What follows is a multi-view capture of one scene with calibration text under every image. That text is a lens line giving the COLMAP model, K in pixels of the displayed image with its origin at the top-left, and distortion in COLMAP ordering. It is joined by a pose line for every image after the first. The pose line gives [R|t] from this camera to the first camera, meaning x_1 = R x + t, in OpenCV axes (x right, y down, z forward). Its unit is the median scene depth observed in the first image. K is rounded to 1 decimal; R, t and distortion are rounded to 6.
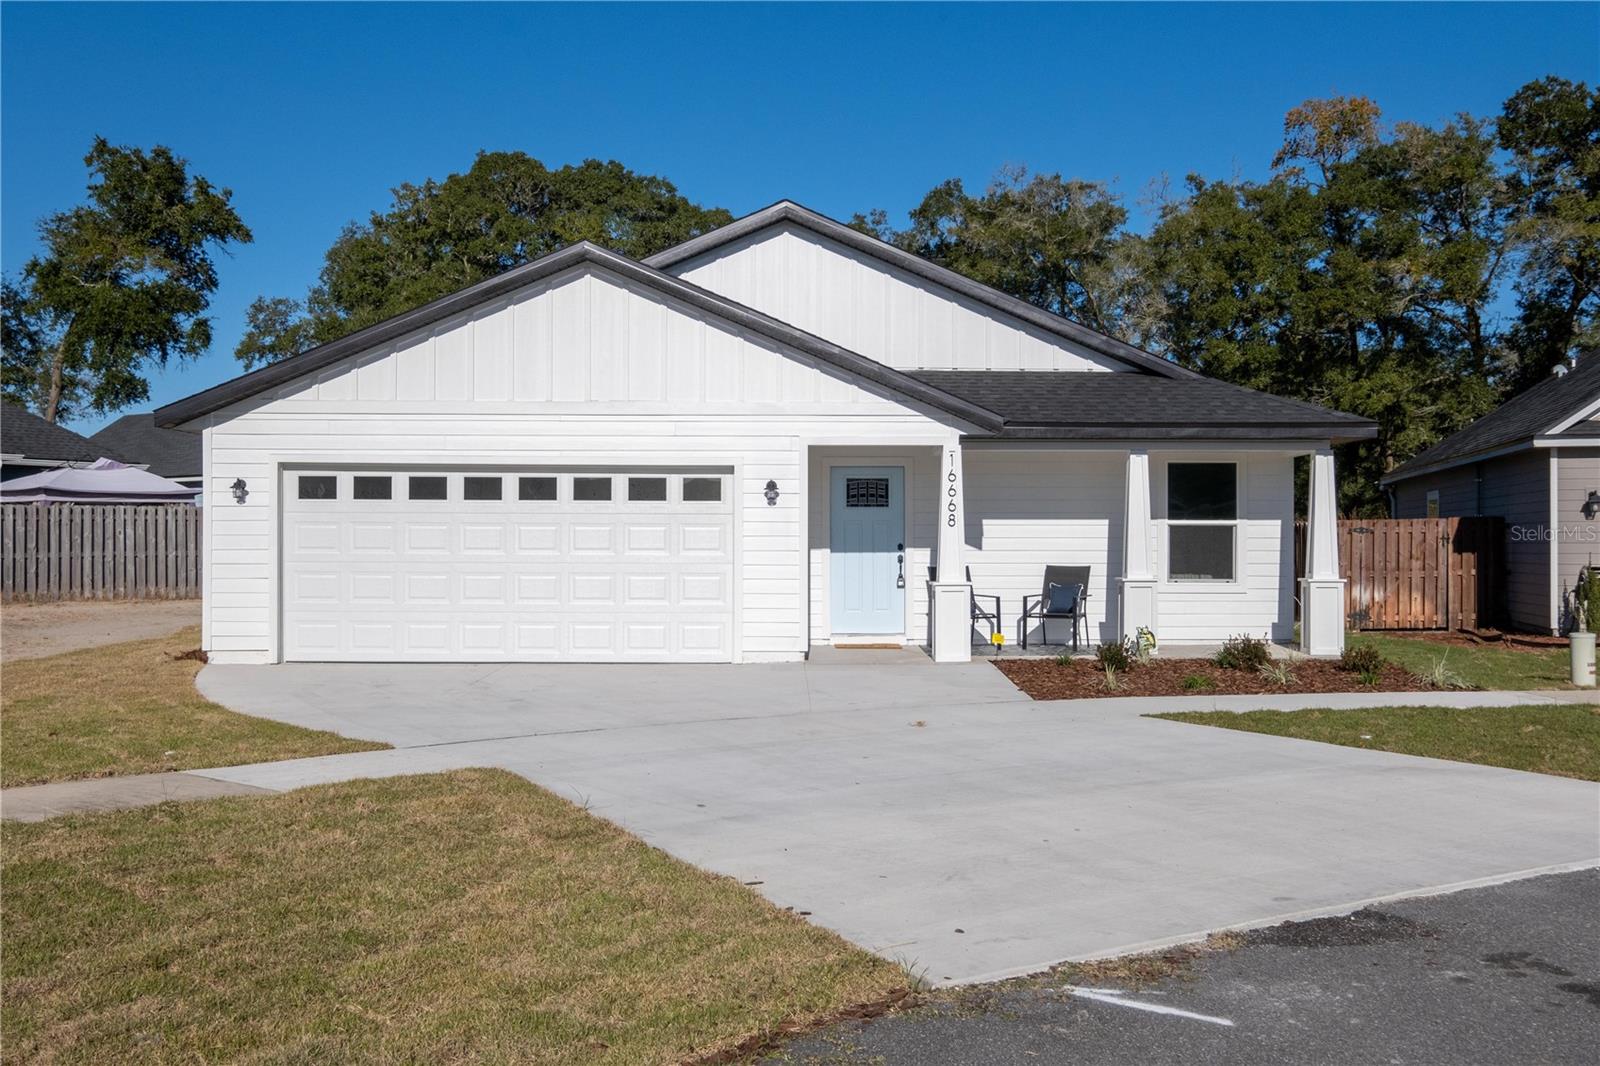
lens RADIAL K [[1644.2, 0, 799.1], [0, 1644.2, 534.4], [0, 0, 1]] dist [0.015050, 0.000000]
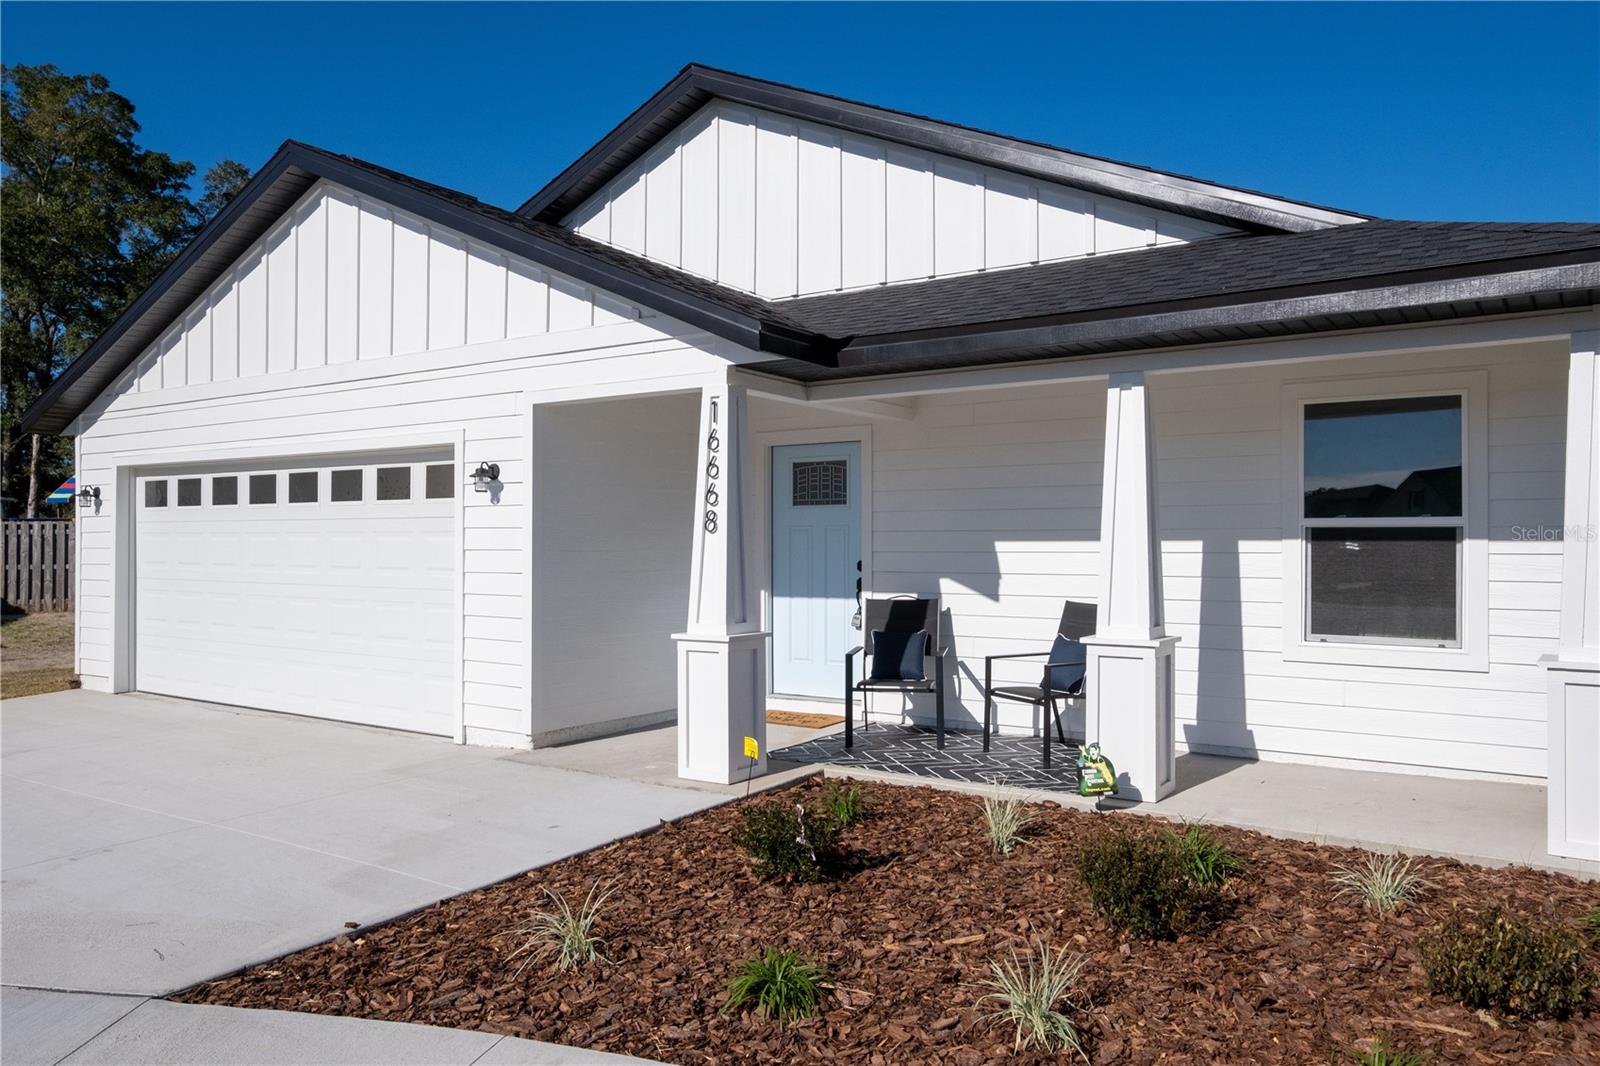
lens RADIAL K [[1181.4, 0, 801.0], [0, 1181.4, 536.6], [0, 0, 1]] dist [-0.008351, -0.001194]
pose [[0.819052, -0.006140, -0.573686, 0.344212], [0.002328, 0.999970, -0.007378, -0.000604], [0.573714, 0.004708, 0.819042, 0.690769]]
